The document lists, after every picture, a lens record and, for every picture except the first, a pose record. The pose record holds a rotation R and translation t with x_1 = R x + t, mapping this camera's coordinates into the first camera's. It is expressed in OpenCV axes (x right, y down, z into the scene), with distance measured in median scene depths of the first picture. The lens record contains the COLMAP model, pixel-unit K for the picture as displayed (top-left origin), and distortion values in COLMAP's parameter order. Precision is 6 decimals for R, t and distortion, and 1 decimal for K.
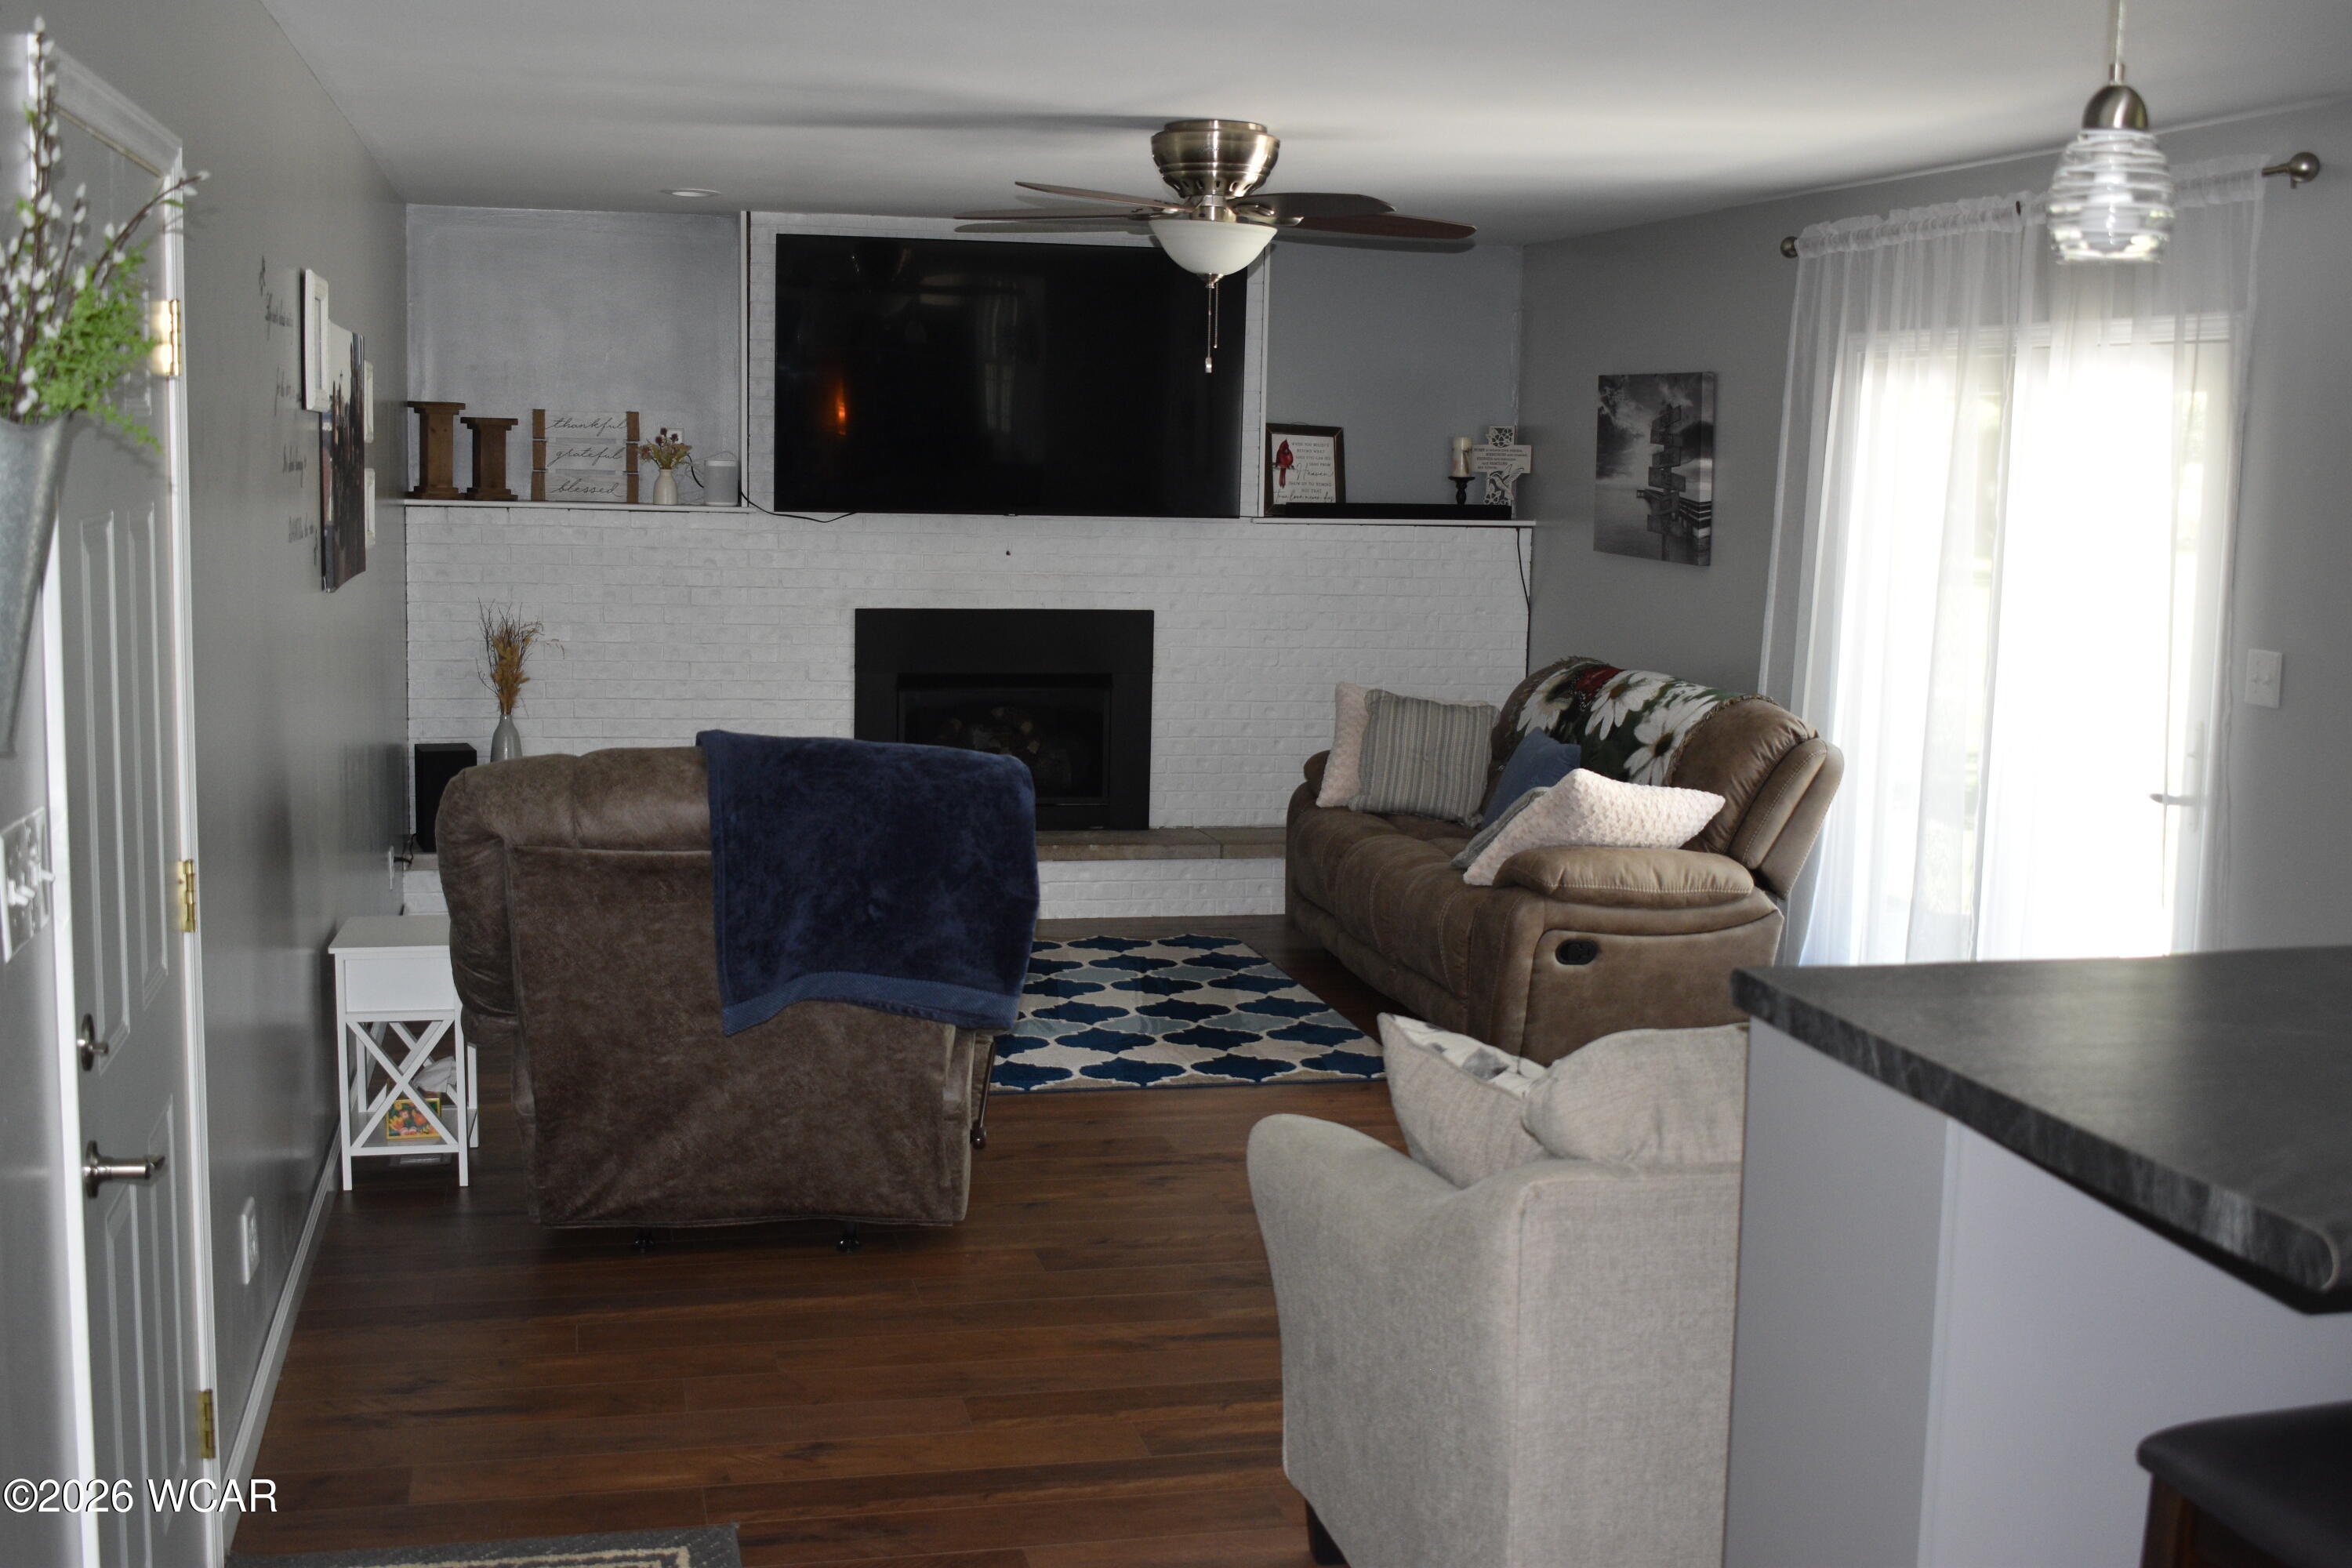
lens RADIAL K [[2677.9, 0, 1175.9], [0, 2677.9, 786.4], [0, 0, 1]] dist [-0.065785, 0.000000]
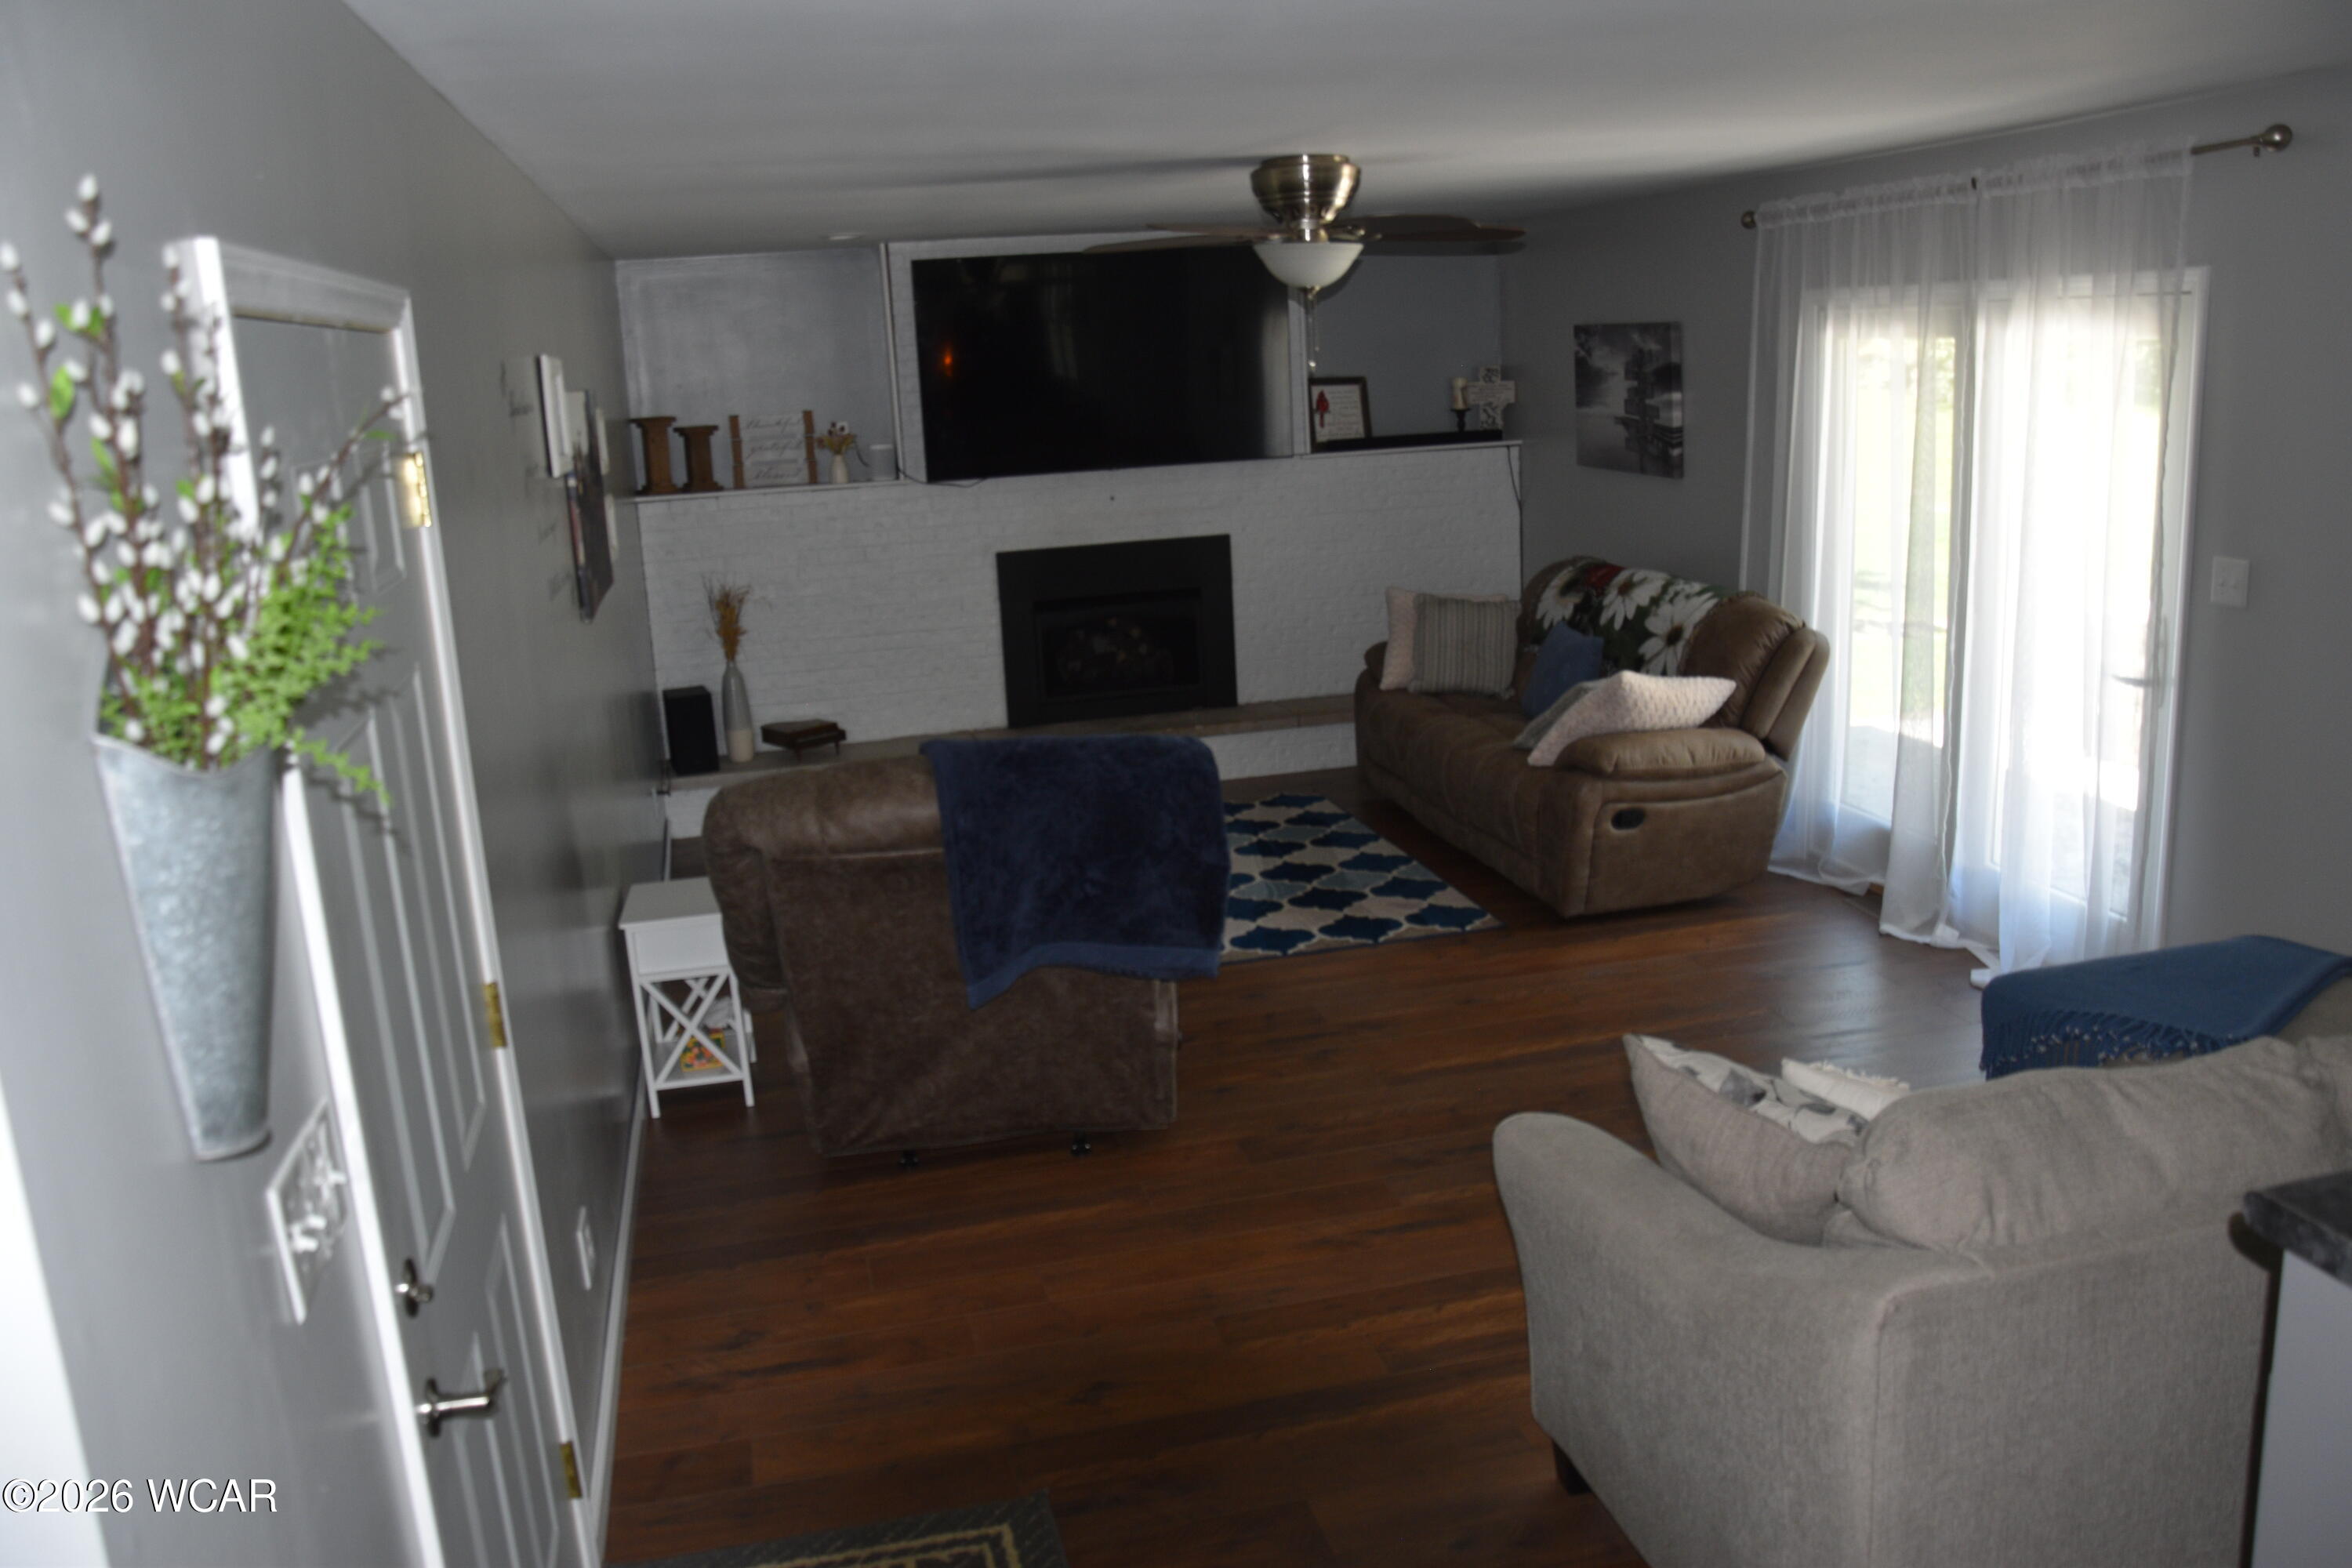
lens RADIAL K [[1887.2, 0, 1182.1], [0, 1887.2, 792.9], [0, 0, 1]] dist [-0.133299, 0.086094]
pose [[0.997186, -0.074440, -0.008833, -0.046198], [0.074953, 0.991960, 0.101968, -0.053493], [0.001171, -0.102343, 0.994748, 0.146752]]
